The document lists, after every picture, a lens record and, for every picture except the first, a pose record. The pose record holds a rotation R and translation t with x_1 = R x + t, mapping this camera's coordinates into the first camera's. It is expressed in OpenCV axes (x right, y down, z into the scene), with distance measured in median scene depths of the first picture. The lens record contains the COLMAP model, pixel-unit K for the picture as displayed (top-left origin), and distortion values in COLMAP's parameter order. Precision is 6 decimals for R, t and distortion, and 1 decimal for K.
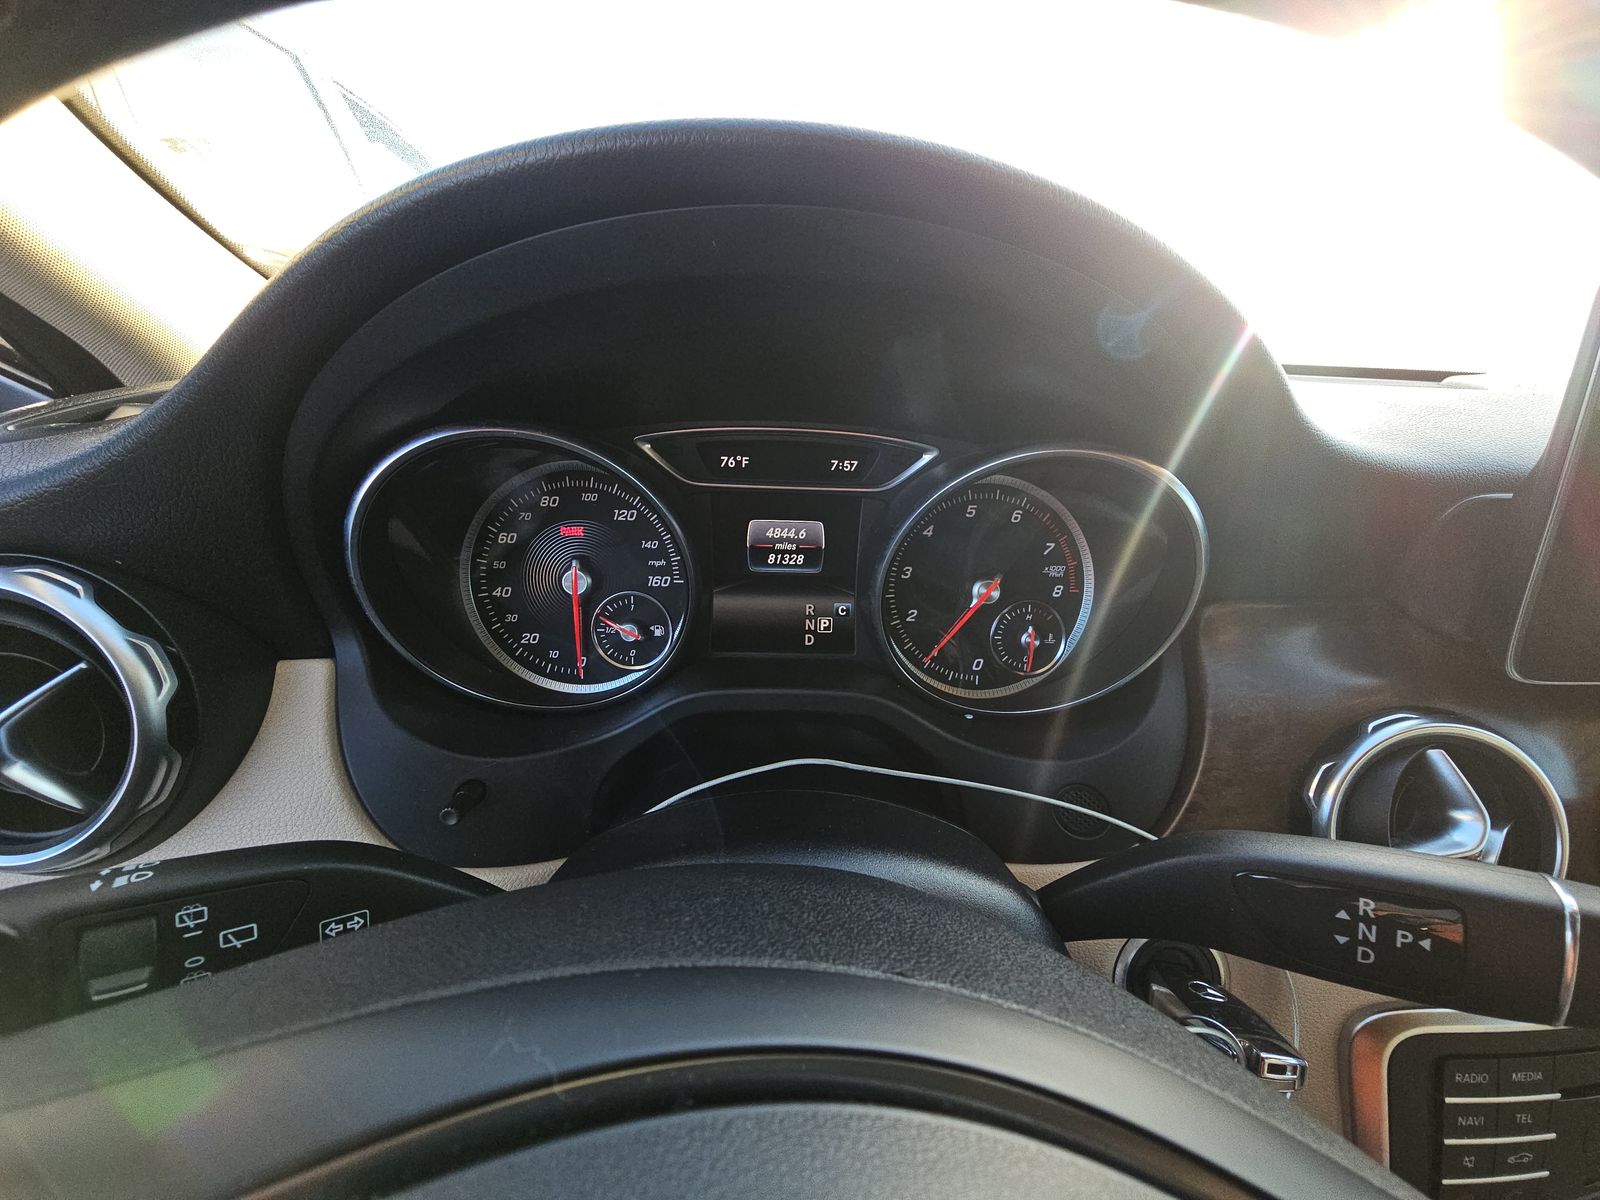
lens RADIAL K [[638.4, 0, 809.5], [0, 638.4, 600.0], [0, 0, 1]] dist [0.016173, -0.017168]
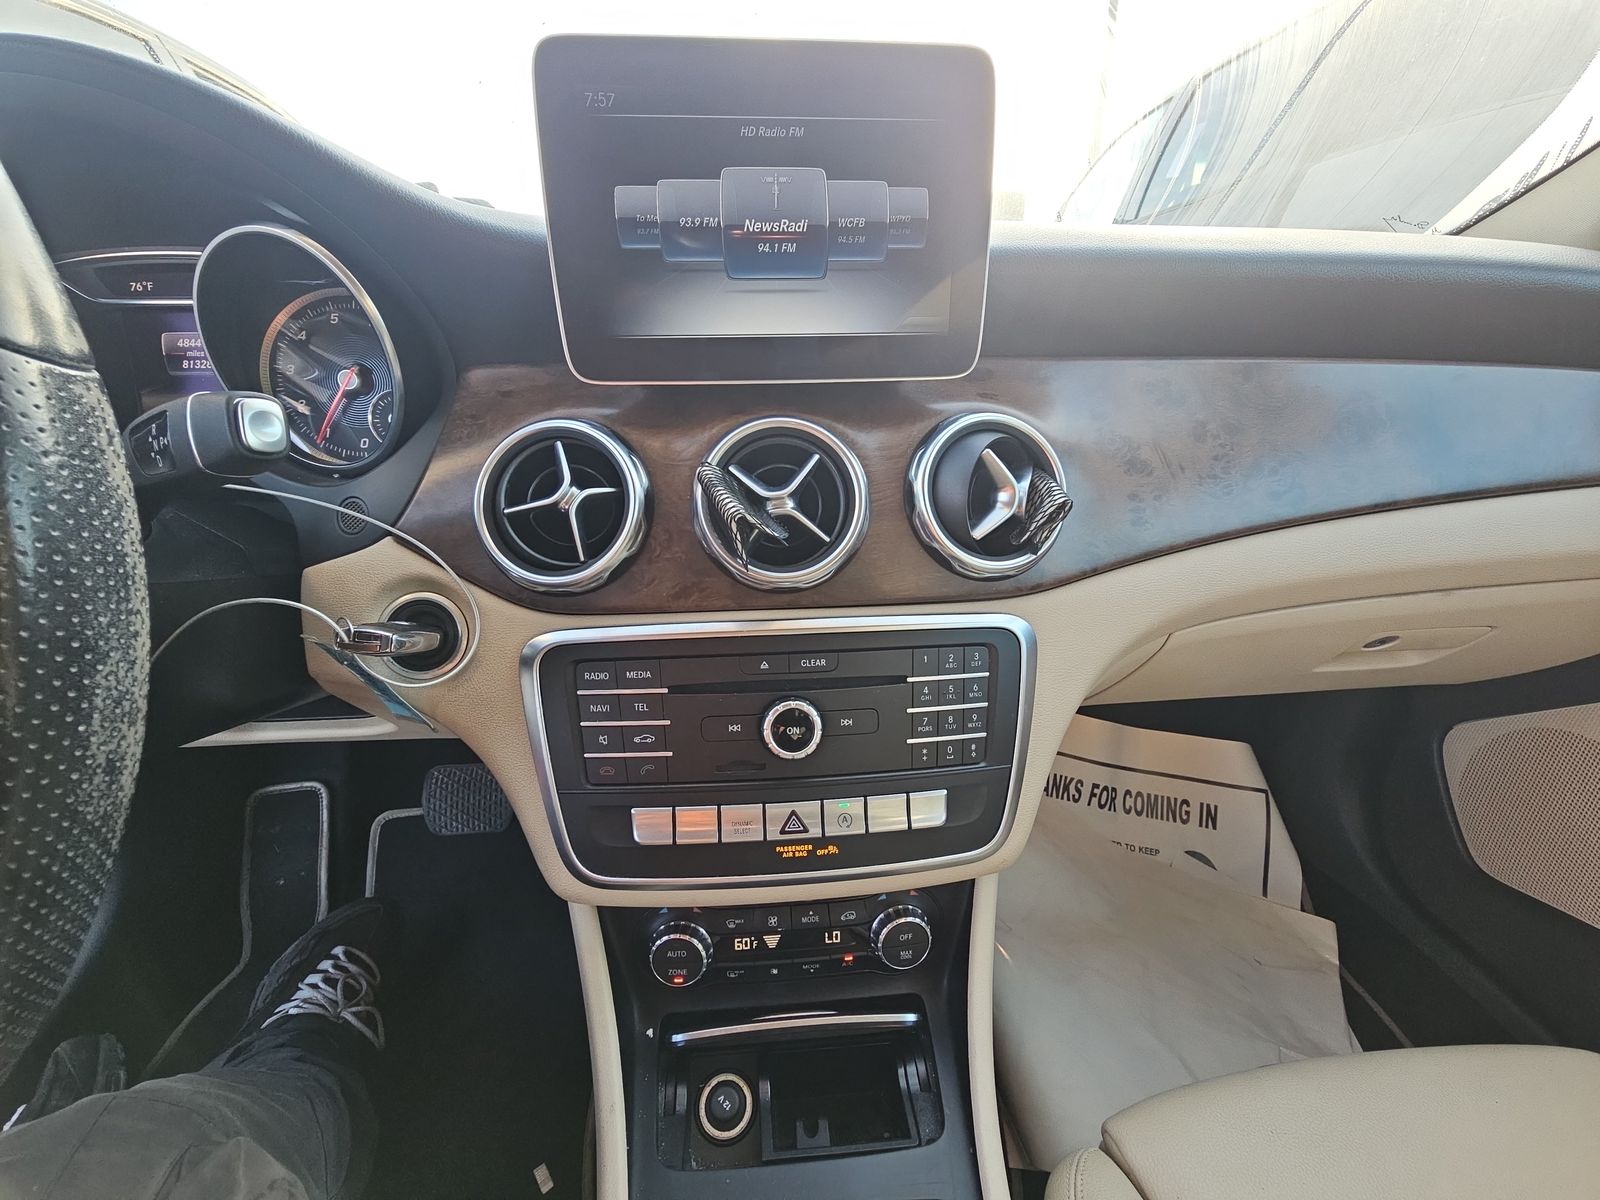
lens RADIAL K [[643.5, 0, 800.0], [0, 643.5, 600.0], [0, 0, 1]] dist [0.001498, -0.000116]
pose [[0.998444, -0.050428, 0.023792, 1.150074], [0.049845, 0.998457, 0.024487, 0.450715], [-0.024990, -0.023263, 0.999417, -0.344796]]
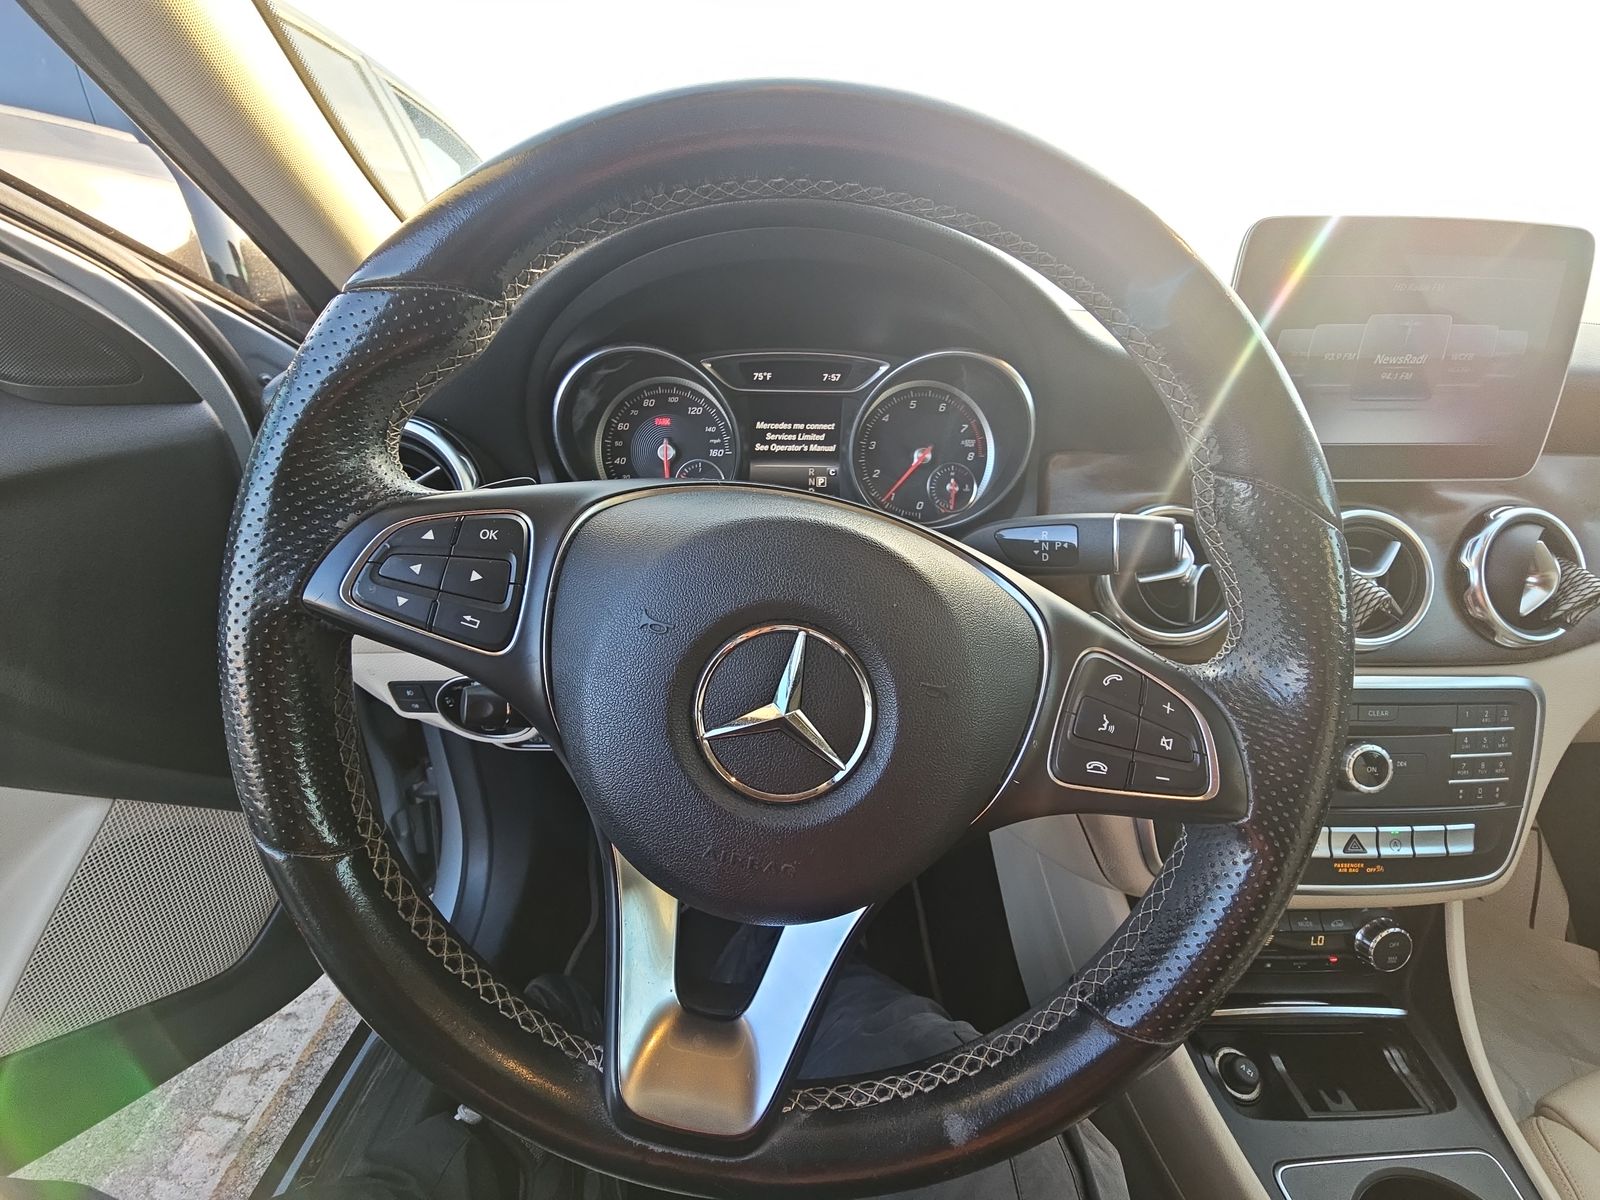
lens RADIAL K [[652.6, 0, 811.7], [0, 652.6, 605.0], [0, 0, 1]] dist [-0.002355, -0.000827]
pose [[0.999119, -0.011348, -0.040411, 0.064441], [0.012629, 0.999421, 0.031582, 0.302786], [0.040029, -0.032065, 0.998684, -0.633154]]
